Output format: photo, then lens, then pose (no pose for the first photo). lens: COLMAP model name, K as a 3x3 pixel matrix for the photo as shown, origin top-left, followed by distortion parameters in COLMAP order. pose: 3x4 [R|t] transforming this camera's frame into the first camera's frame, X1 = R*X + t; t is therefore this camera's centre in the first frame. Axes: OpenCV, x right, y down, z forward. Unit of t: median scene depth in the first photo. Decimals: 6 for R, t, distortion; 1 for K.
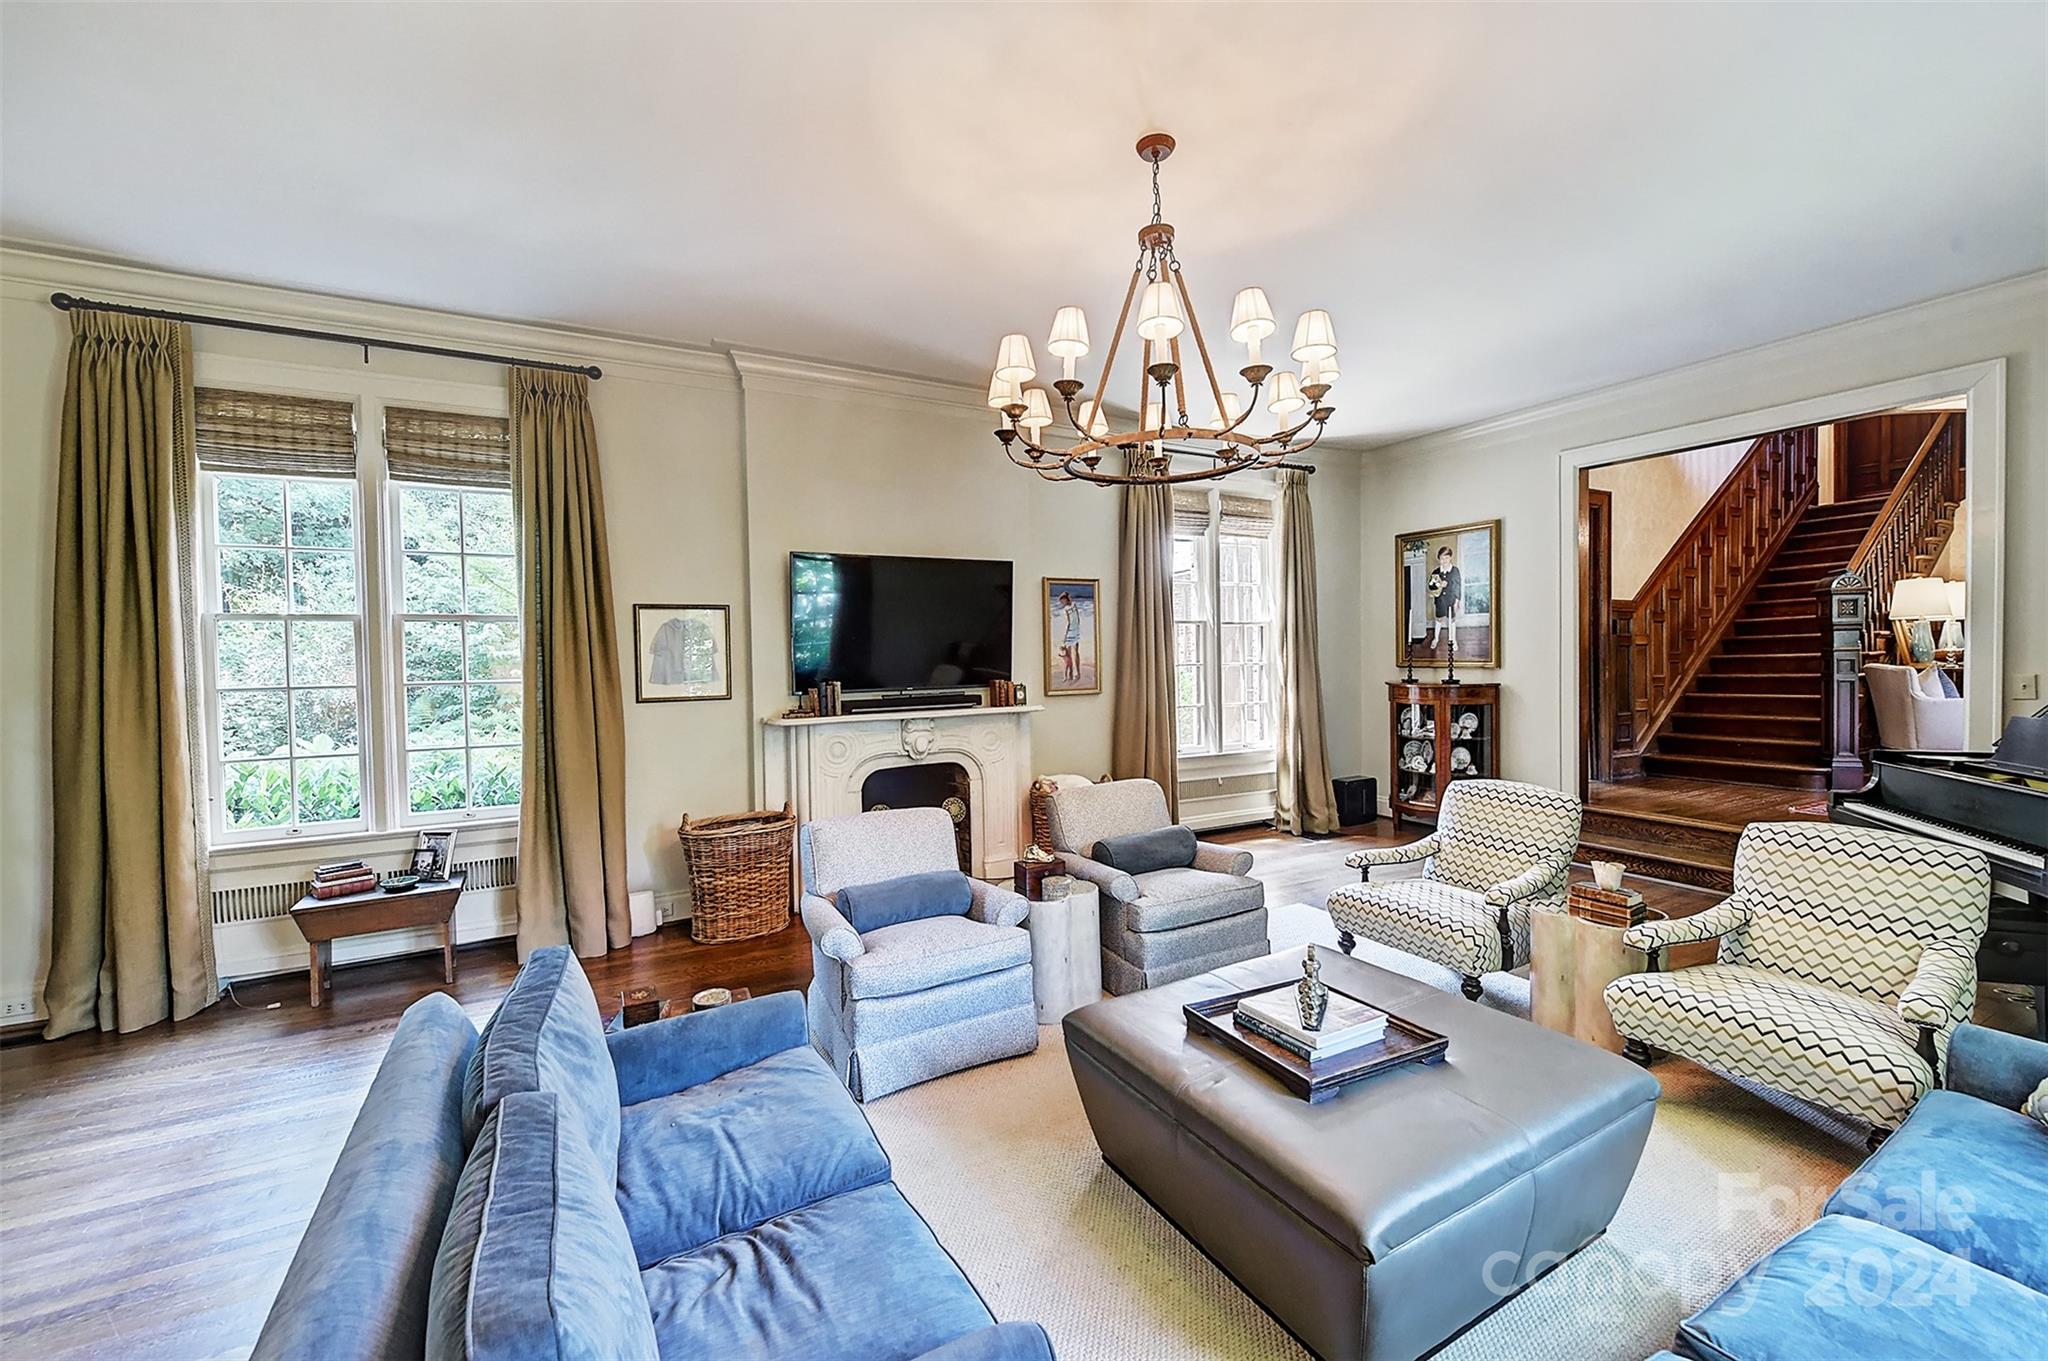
lens RADIAL K [[810.6, 0, 1027.5], [0, 810.6, 670.6], [0, 0, 1]] dist [0.000095, -0.000035]
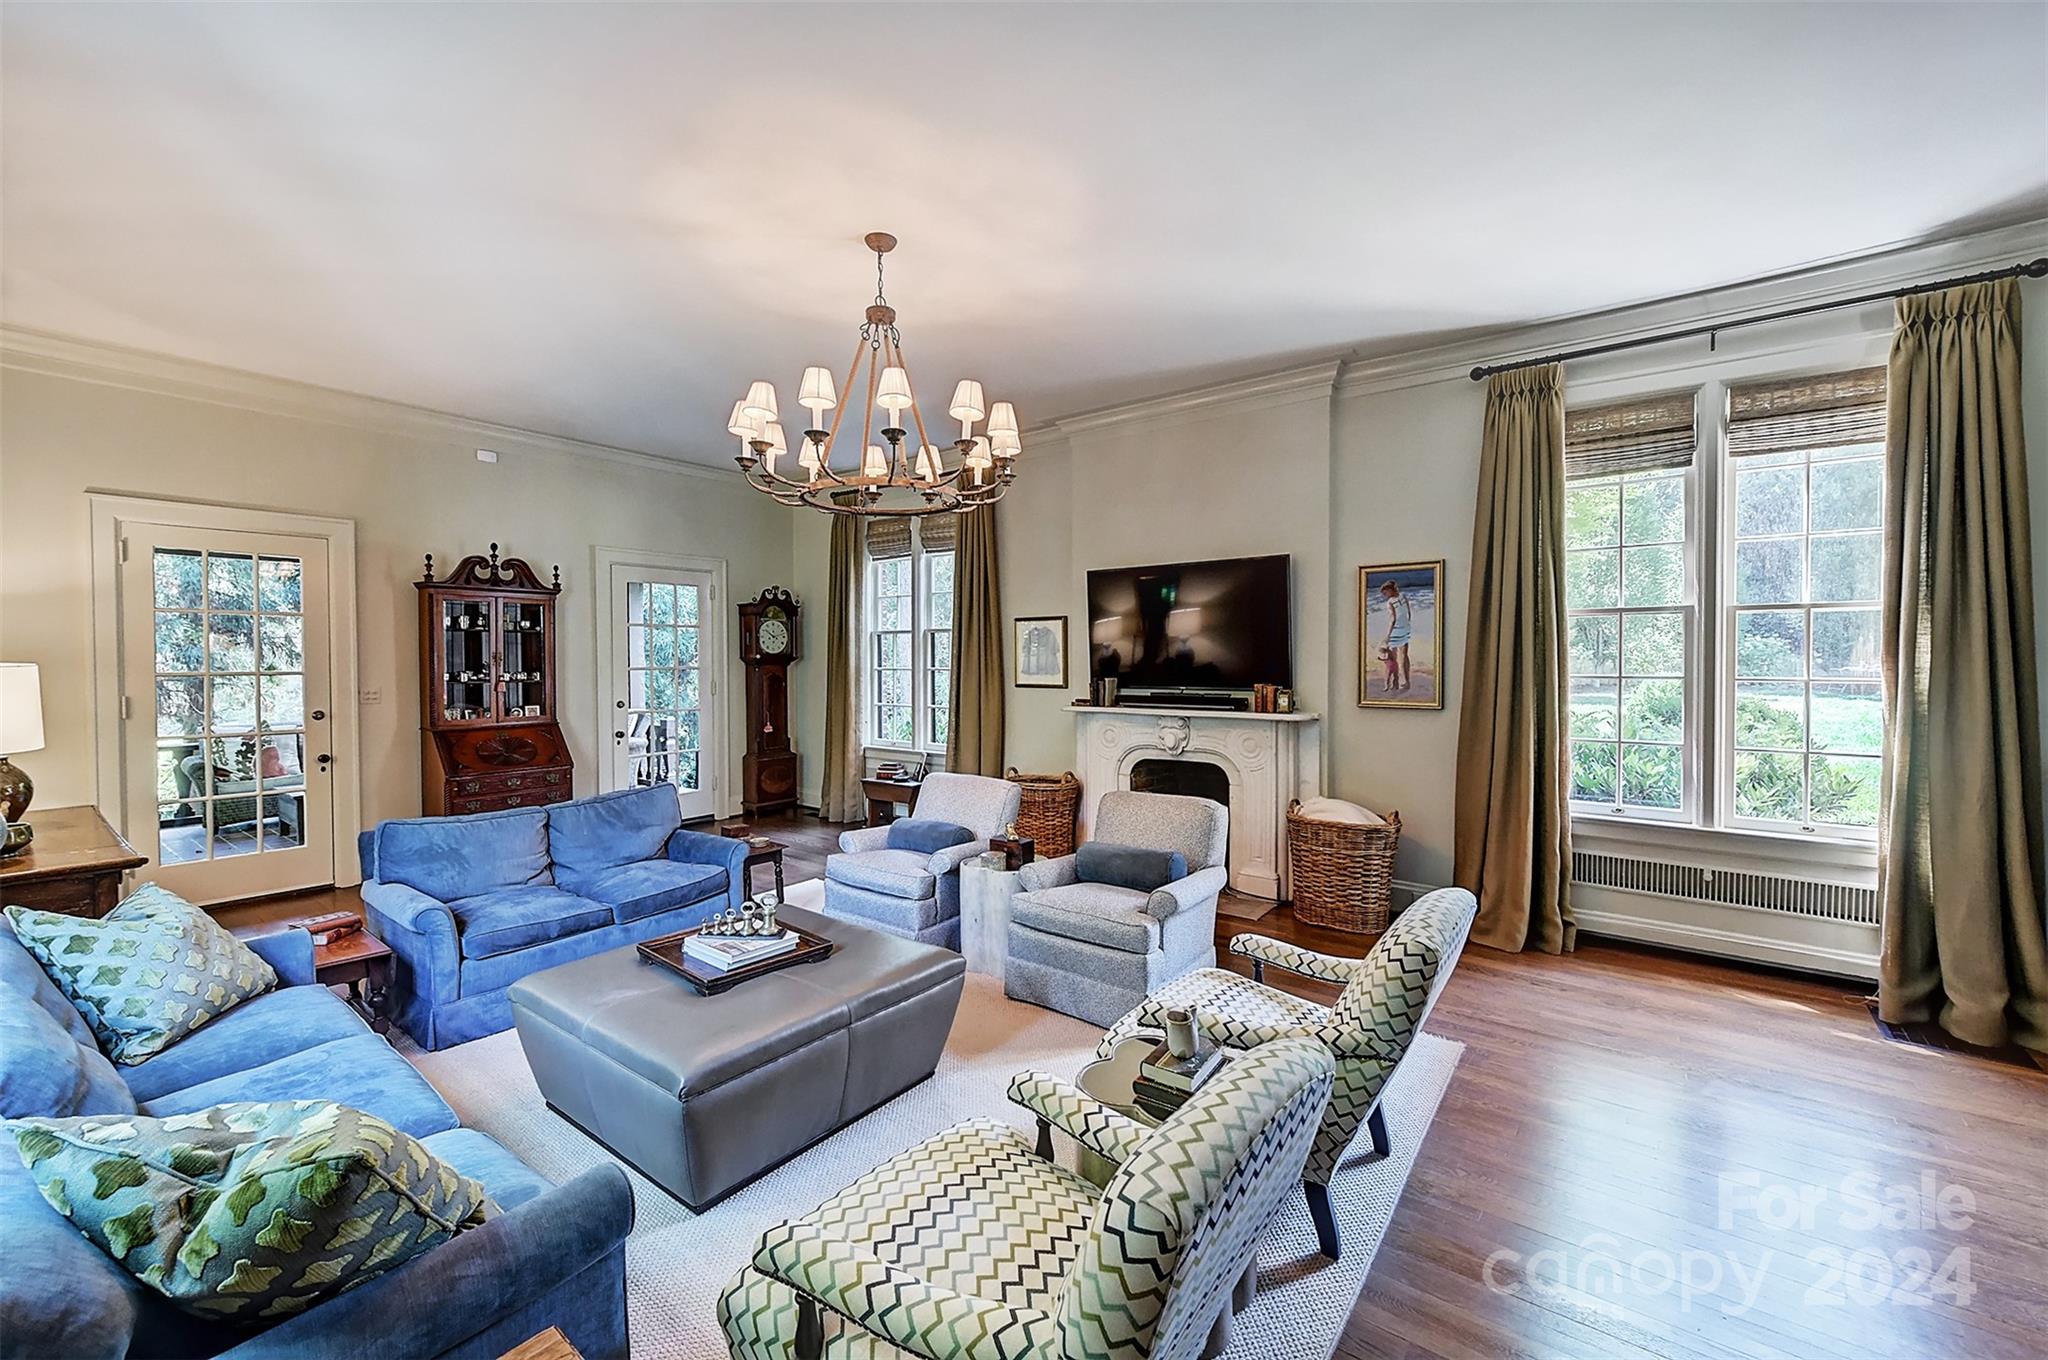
lens RADIAL K [[810.6, 0, 1023.1], [0, 810.6, 671.8], [0, 0, 1]] dist [0.000095, -0.000035]
pose [[0.396810, 0.033702, -0.917282, 0.702576], [-0.021850, 0.999389, 0.027267, -0.021604], [0.917641, 0.009223, 0.397304, 0.366958]]
